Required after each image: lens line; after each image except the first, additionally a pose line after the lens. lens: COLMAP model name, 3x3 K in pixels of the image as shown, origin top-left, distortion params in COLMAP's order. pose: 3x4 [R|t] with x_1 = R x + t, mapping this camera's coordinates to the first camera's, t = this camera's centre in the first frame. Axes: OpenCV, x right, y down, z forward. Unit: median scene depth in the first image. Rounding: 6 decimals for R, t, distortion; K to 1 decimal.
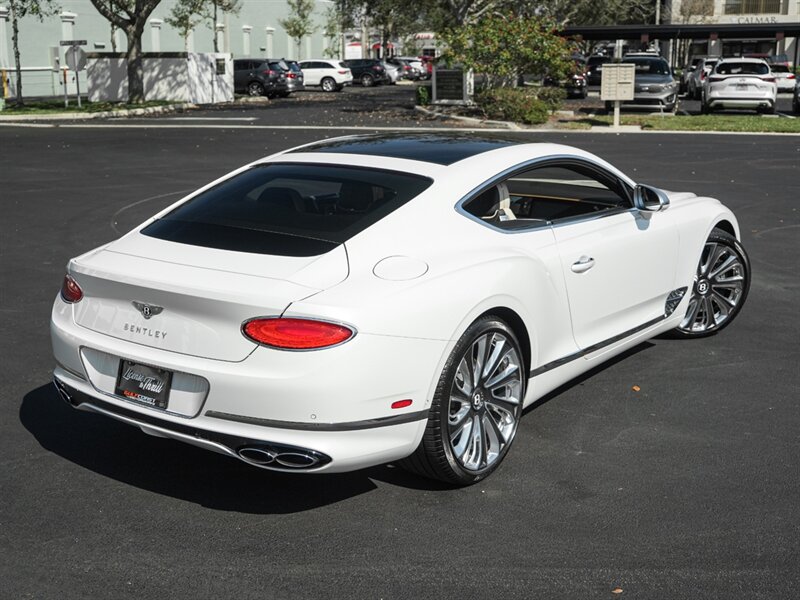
lens RADIAL K [[1063.8, 0, 369.7], [0, 1063.8, 264.4], [0, 0, 1]] dist [0.006927, 0.004032]
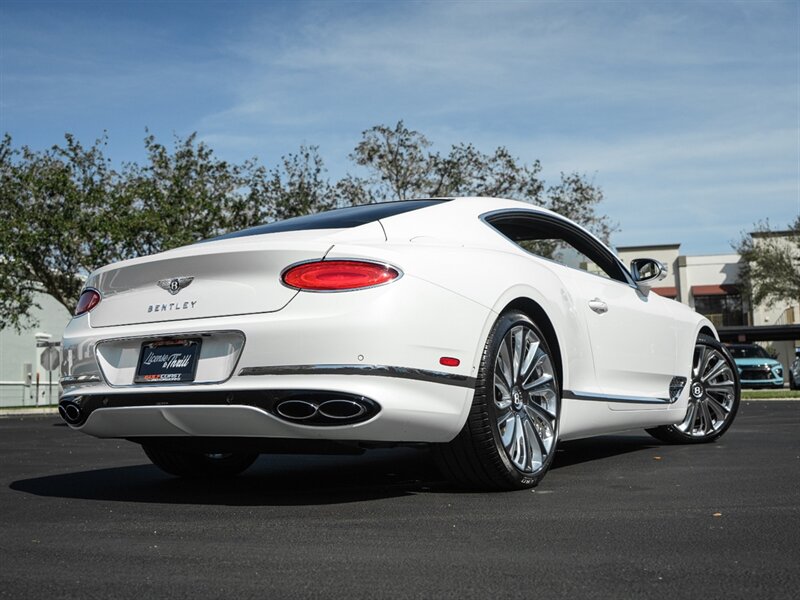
lens RADIAL K [[963.8, 0, 376.2], [0, 963.8, 285.0], [0, 0, 1]] dist [0.001285, 0.012571]
pose [[0.997103, -0.009551, 0.075458, -0.087645], [0.034519, 0.940856, -0.337045, 0.314855], [-0.067776, 0.338673, 0.938460, 0.164537]]
